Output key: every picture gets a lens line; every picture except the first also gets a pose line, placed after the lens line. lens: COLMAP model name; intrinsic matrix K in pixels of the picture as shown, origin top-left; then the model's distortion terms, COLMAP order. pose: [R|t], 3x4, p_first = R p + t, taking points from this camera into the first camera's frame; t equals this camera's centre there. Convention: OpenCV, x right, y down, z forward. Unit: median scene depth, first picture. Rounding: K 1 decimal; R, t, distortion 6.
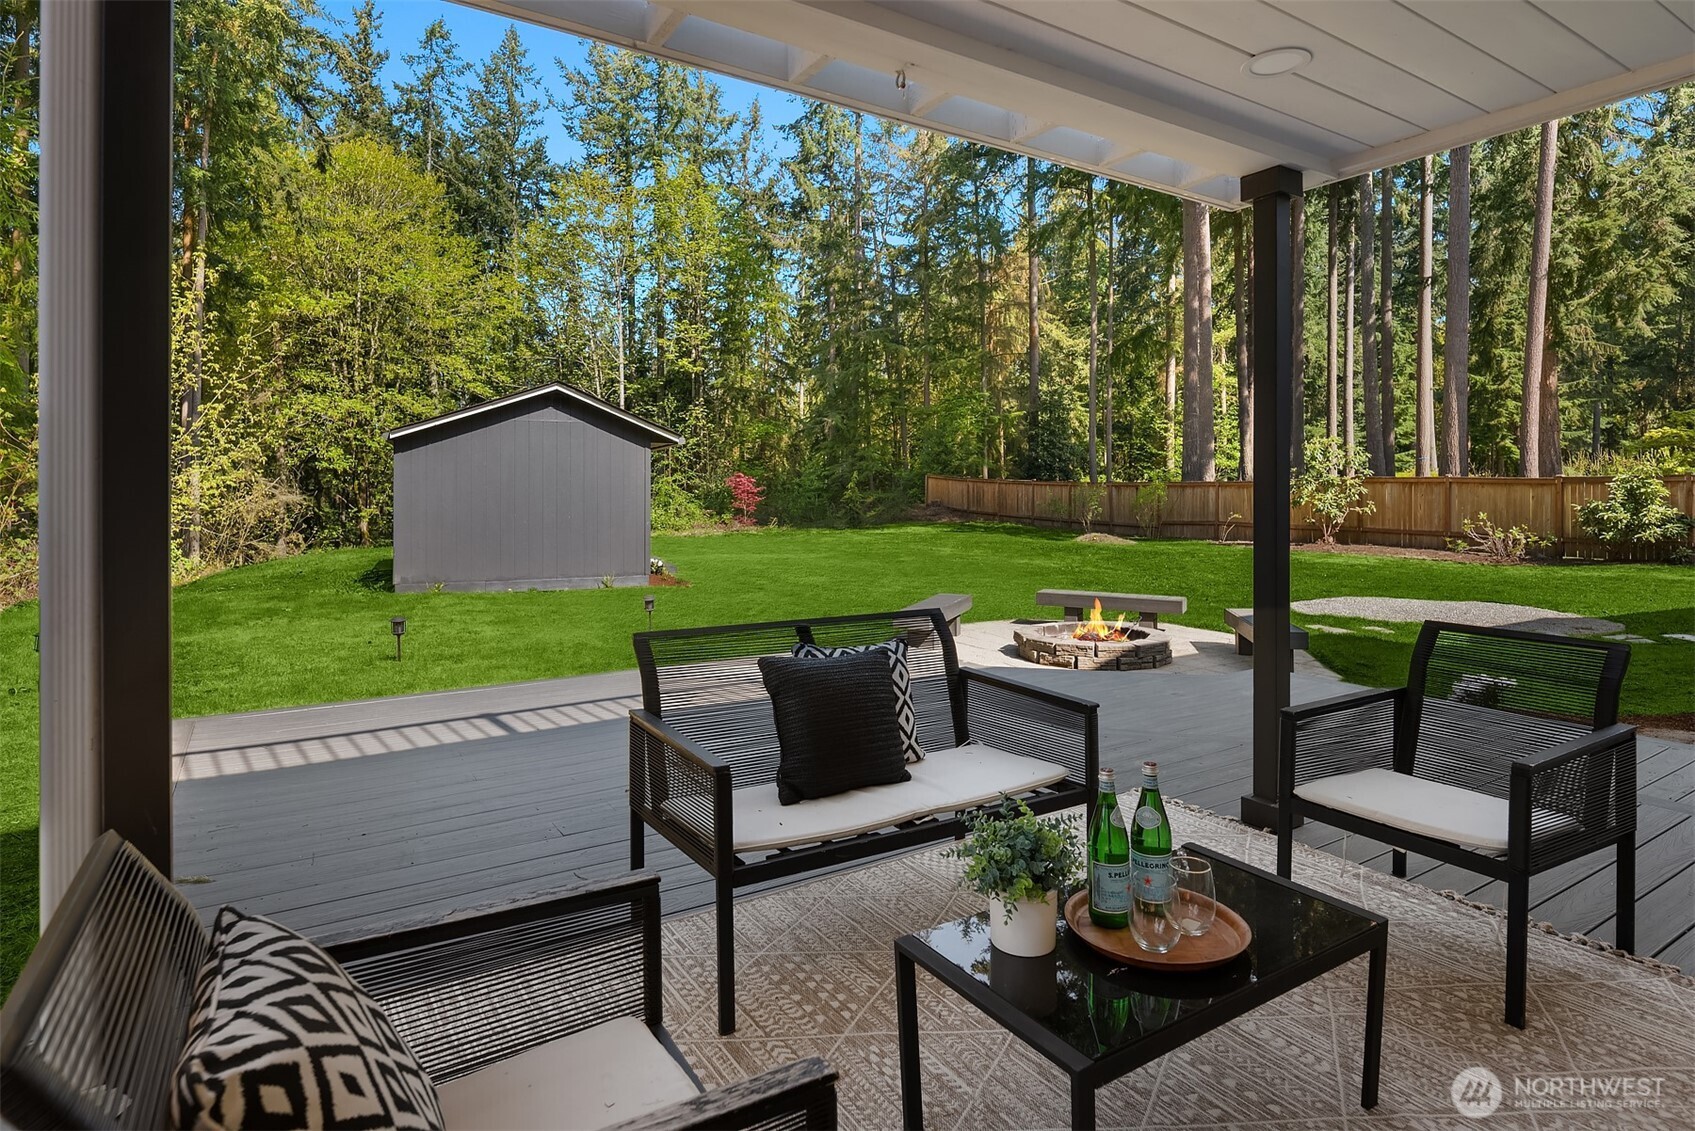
lens RADIAL K [[1015.6, 0, 847.5], [0, 1015.6, 565.5], [0, 0, 1]] dist [-0.034235, -0.000841]
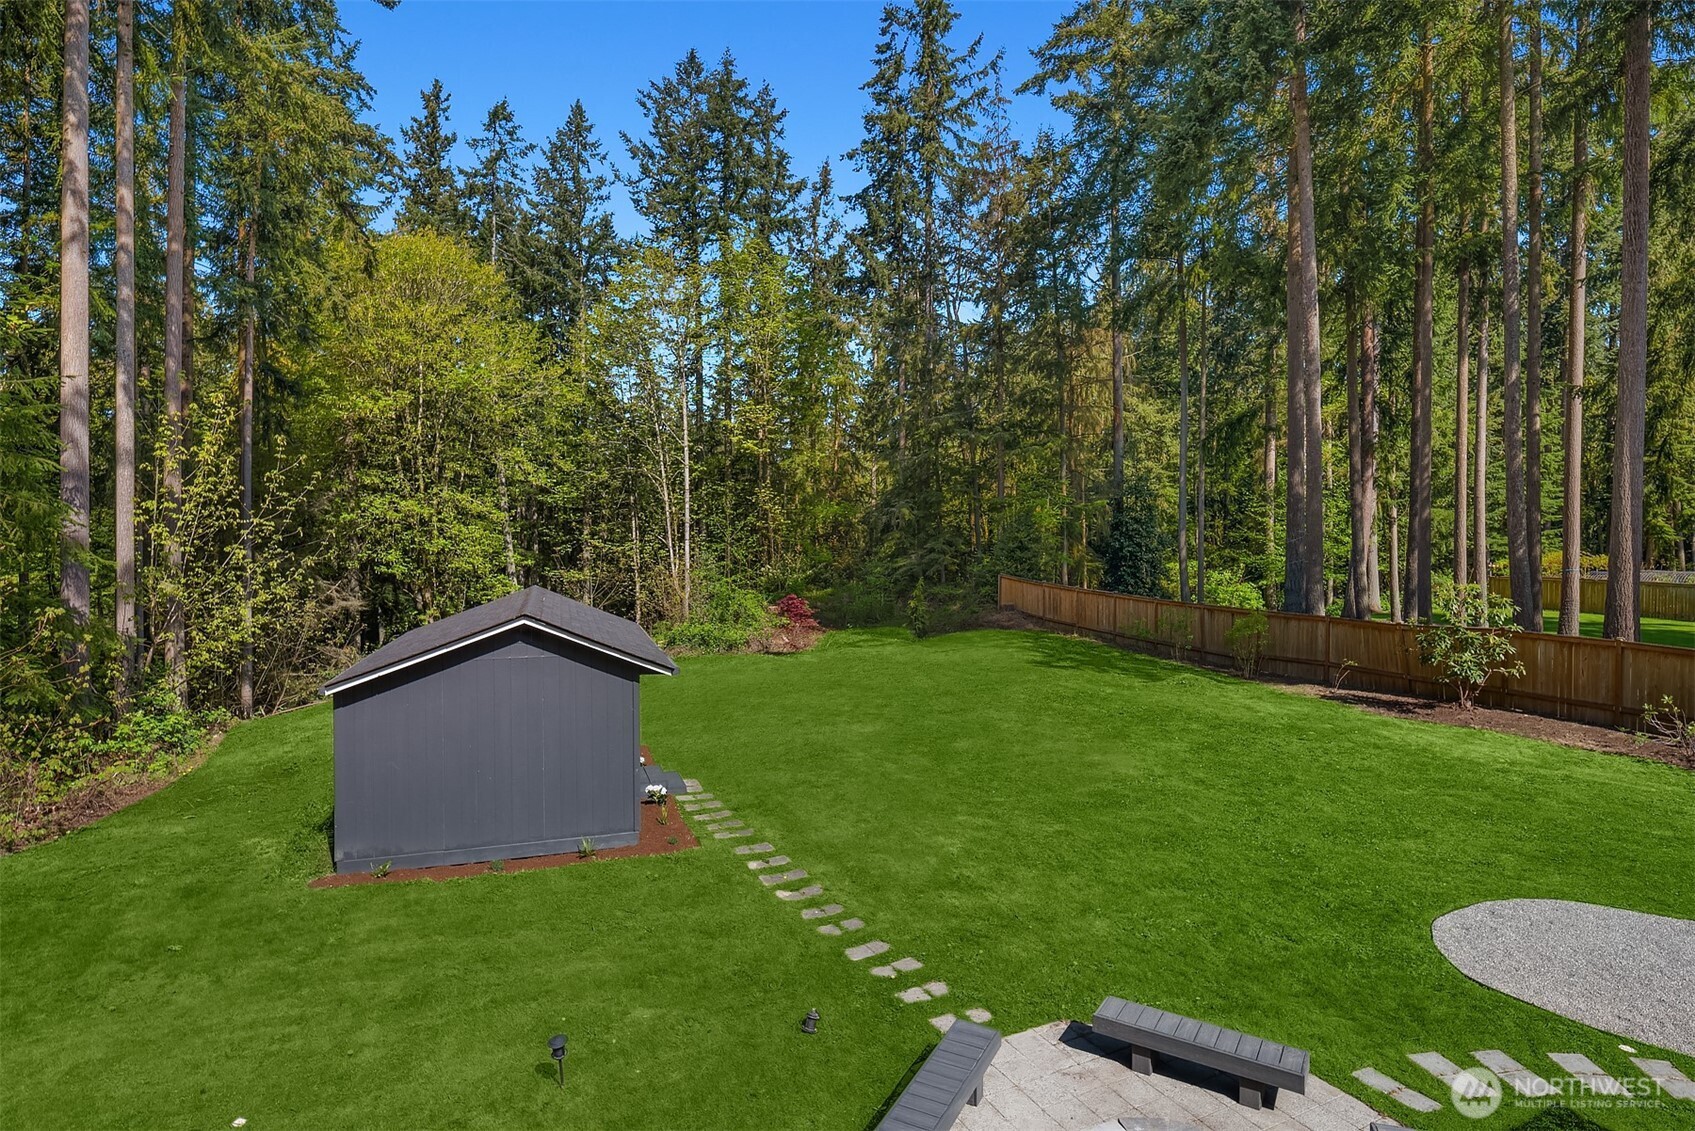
lens RADIAL K [[959.6, 0, 847.5], [0, 959.6, 565.5], [0, 0, 1]] dist [-0.033340, -0.000169]
pose [[0.994730, -0.001629, -0.102518, 0.025569], [0.002708, 0.999942, 0.010386, -0.093604], [0.102495, -0.010609, 0.994677, 0.096118]]
